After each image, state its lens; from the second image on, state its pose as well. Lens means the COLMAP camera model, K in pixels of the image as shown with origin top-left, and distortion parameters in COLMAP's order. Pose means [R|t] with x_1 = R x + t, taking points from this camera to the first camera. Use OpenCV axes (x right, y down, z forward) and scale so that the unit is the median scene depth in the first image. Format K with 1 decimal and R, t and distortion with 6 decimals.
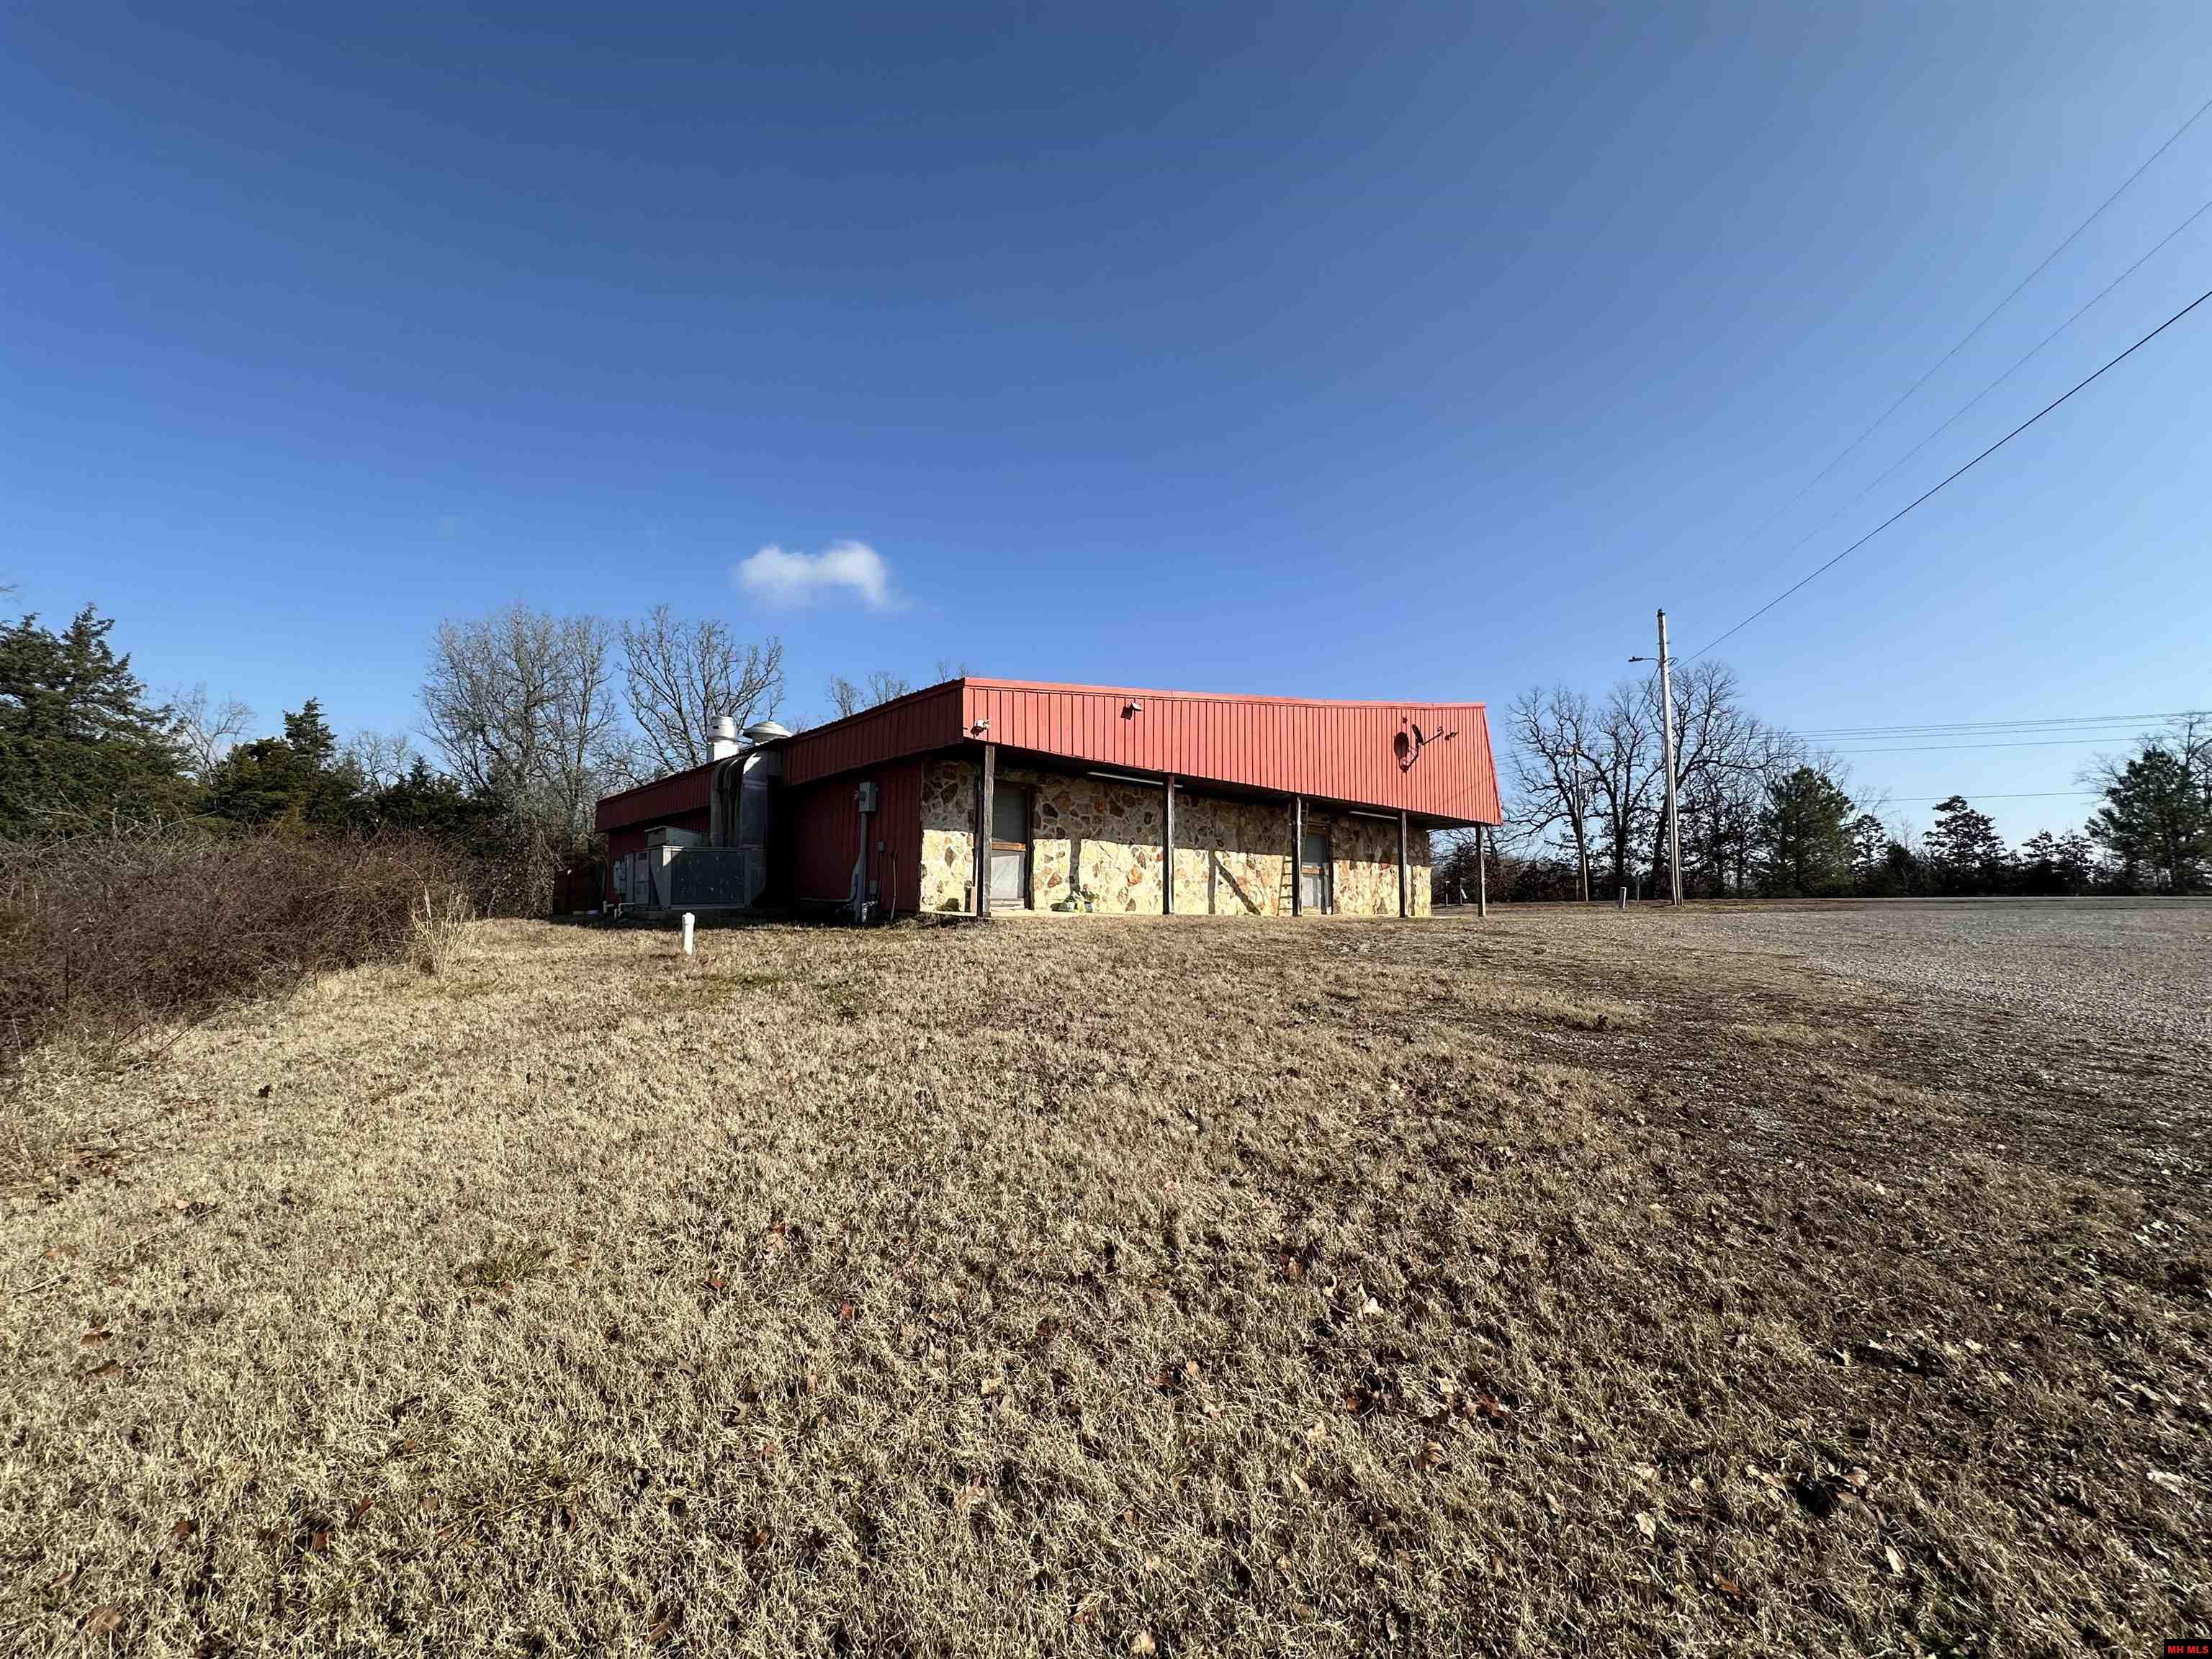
lens RADIAL K [[884.3, 0, 1108.3], [0, 884.3, 832.3], [0, 0, 1]] dist [-0.001430, 0.000701]
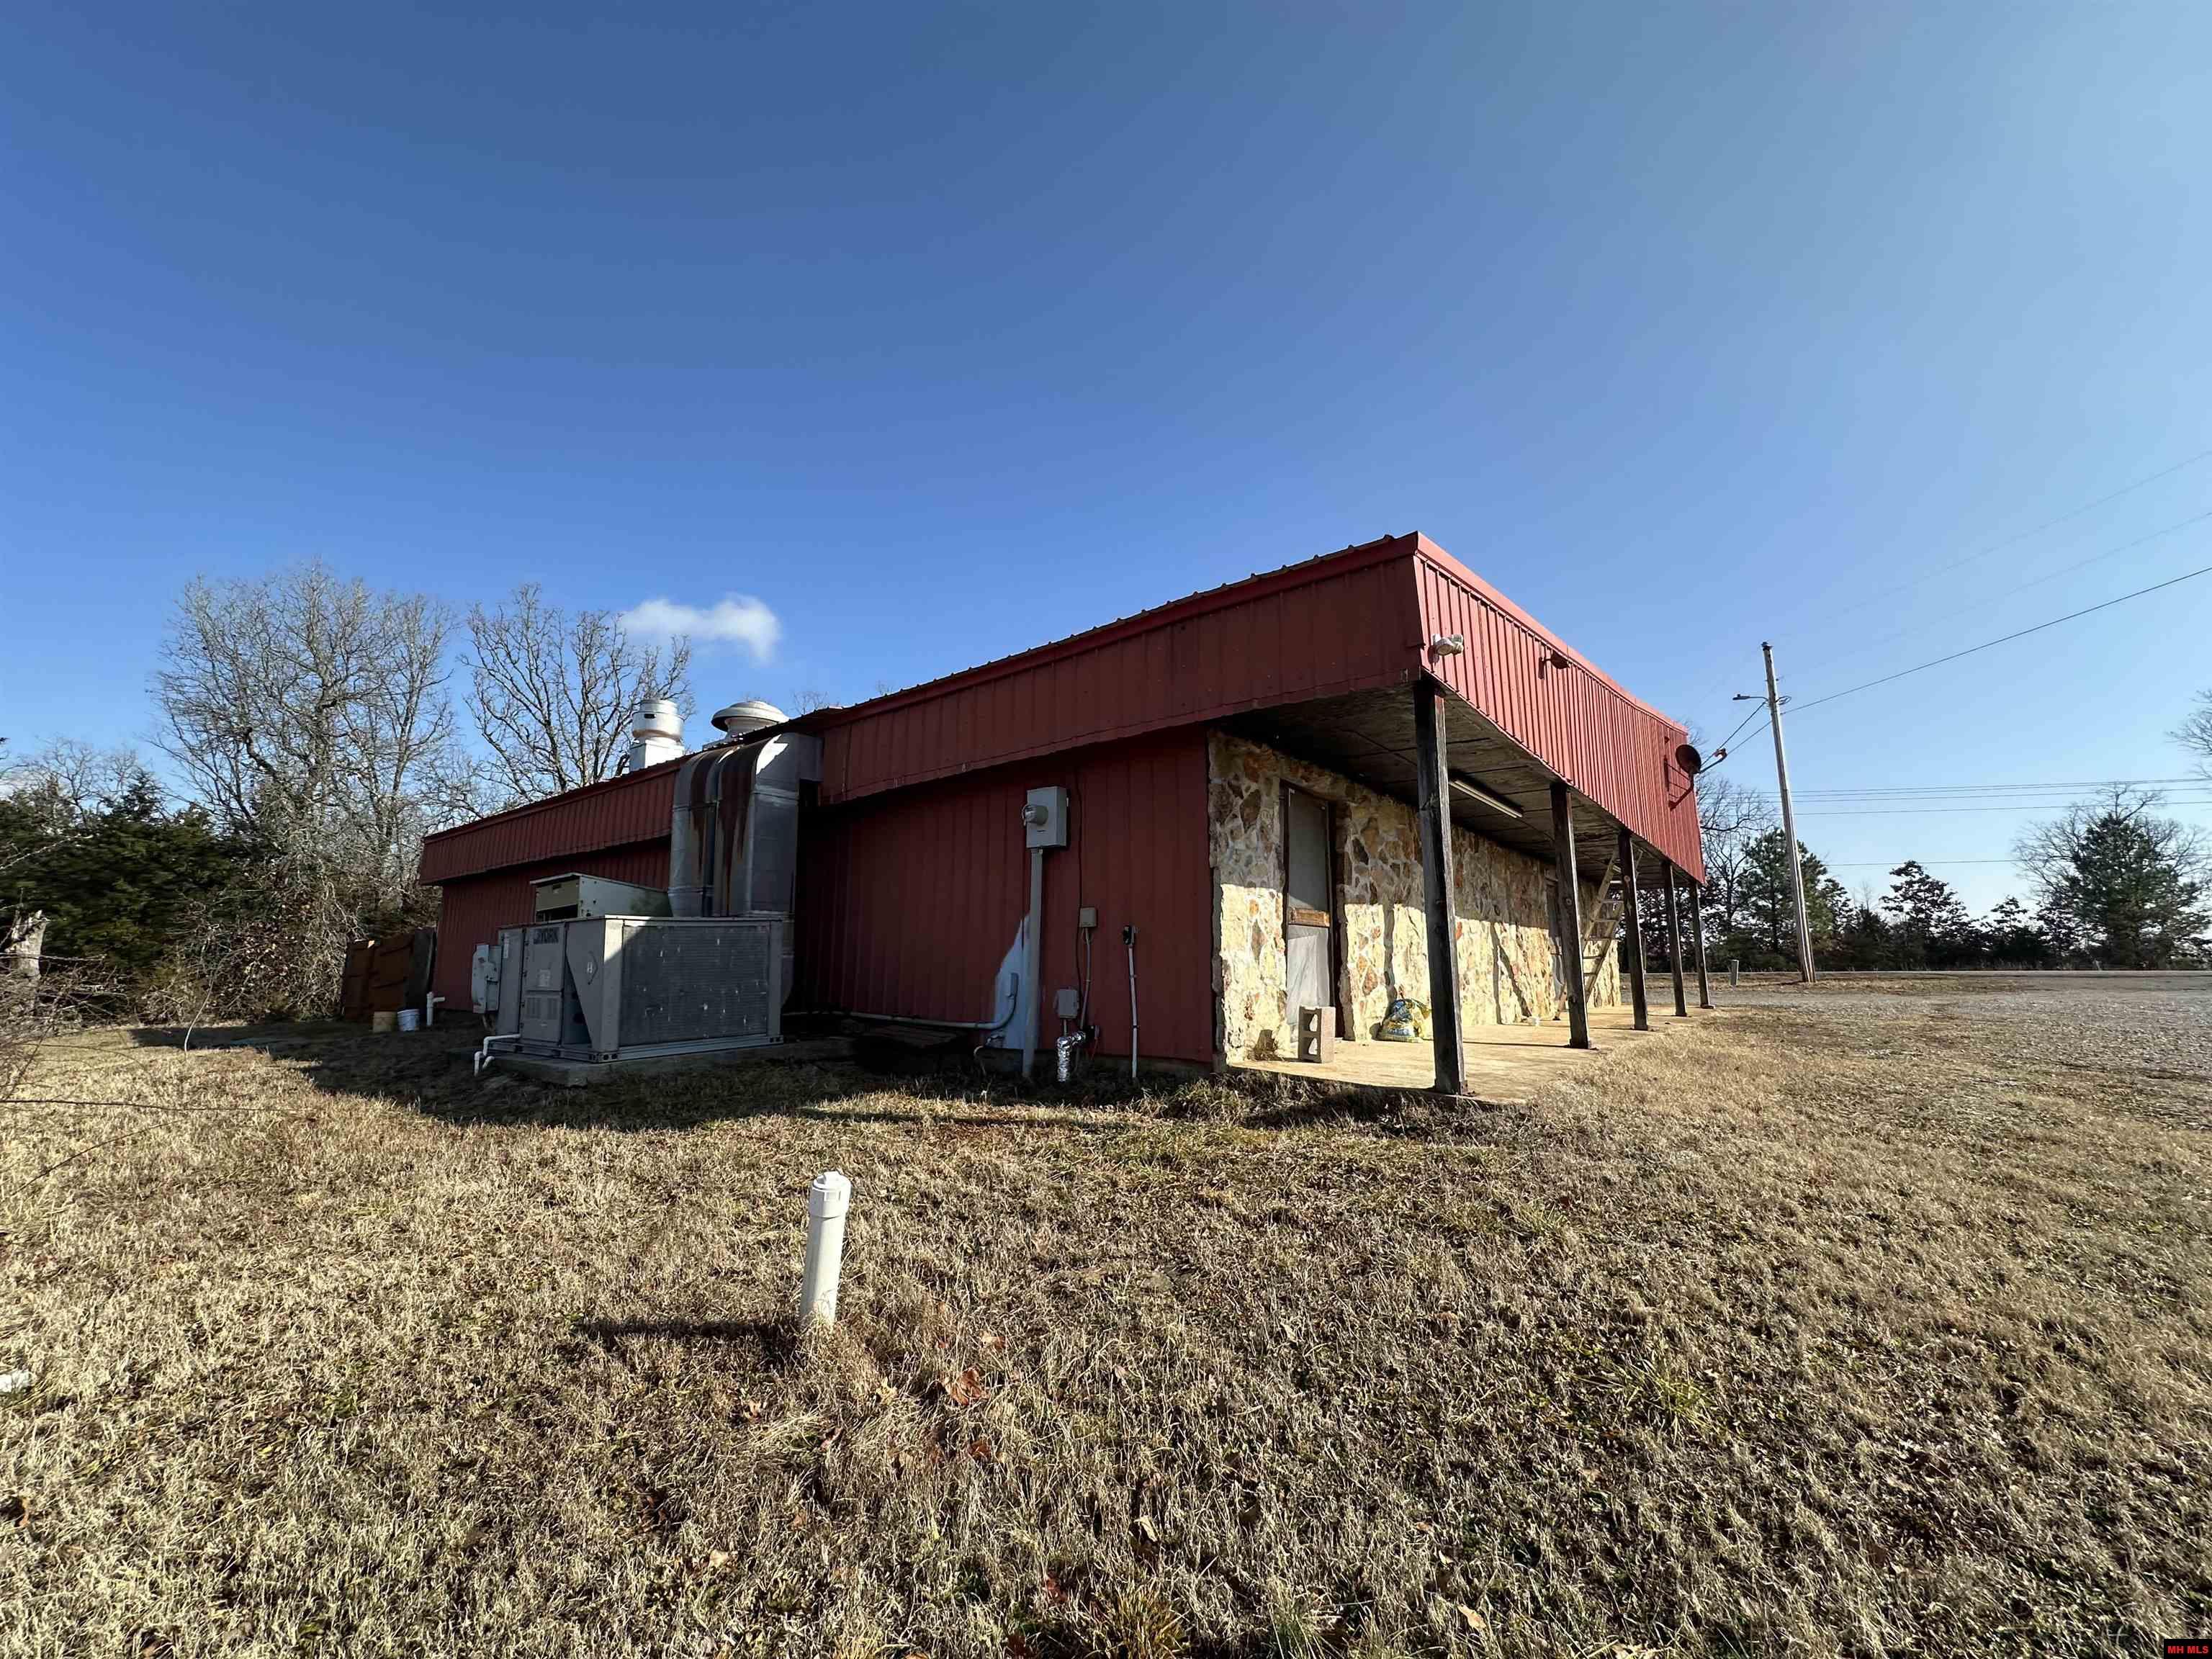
lens RADIAL K [[884.3, 0, 1108.6], [0, 884.3, 831.5], [0, 0, 1]] dist [-0.001430, 0.000701]
pose [[0.989485, 0.017756, 0.143541, -0.129652], [-0.008212, 0.997732, -0.066813, 0.000366], [-0.144402, 0.064932, 0.987386, 0.211907]]
